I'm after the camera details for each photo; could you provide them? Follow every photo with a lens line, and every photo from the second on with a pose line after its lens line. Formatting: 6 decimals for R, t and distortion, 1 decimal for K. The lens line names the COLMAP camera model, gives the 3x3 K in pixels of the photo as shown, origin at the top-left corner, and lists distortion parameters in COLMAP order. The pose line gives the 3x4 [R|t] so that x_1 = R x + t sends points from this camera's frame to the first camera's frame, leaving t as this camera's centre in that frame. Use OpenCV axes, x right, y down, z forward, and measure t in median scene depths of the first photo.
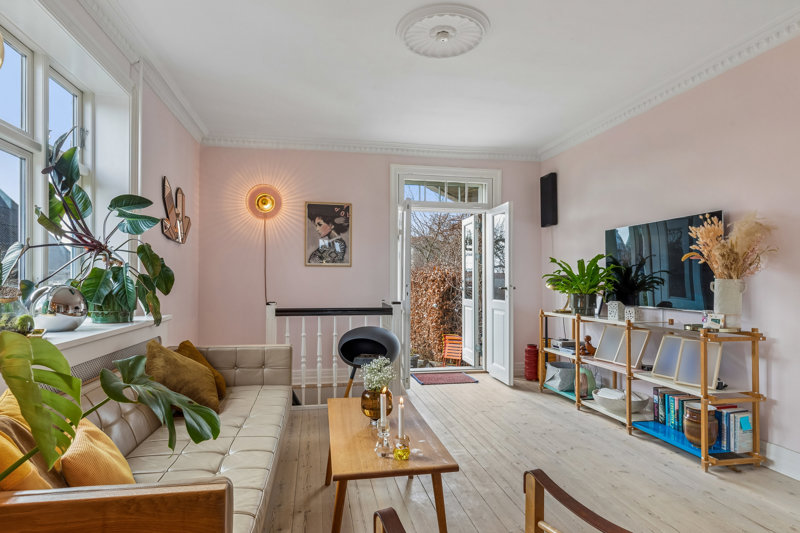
lens RADIAL K [[452.2, 0, 401.7], [0, 452.2, 273.3], [0, 0, 1]] dist [0.004739, 0.000062]
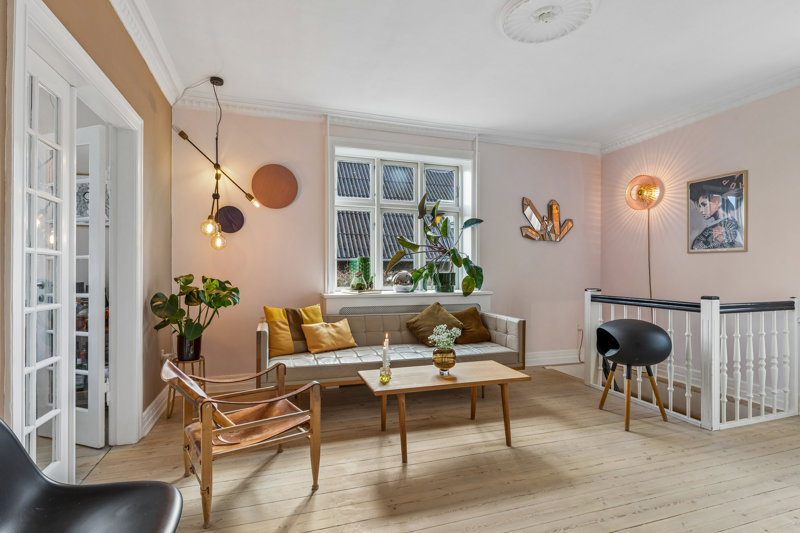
lens RADIAL K [[401.1, 0, 399.7], [0, 401.1, 267.8], [0, 0, 1]] dist [-0.002393, -0.000066]
pose [[0.120623, -0.005360, -0.992684, 0.511480], [0.014229, 0.999892, -0.003670, 0.007809], [0.992596, -0.013682, 0.120686, 0.332238]]
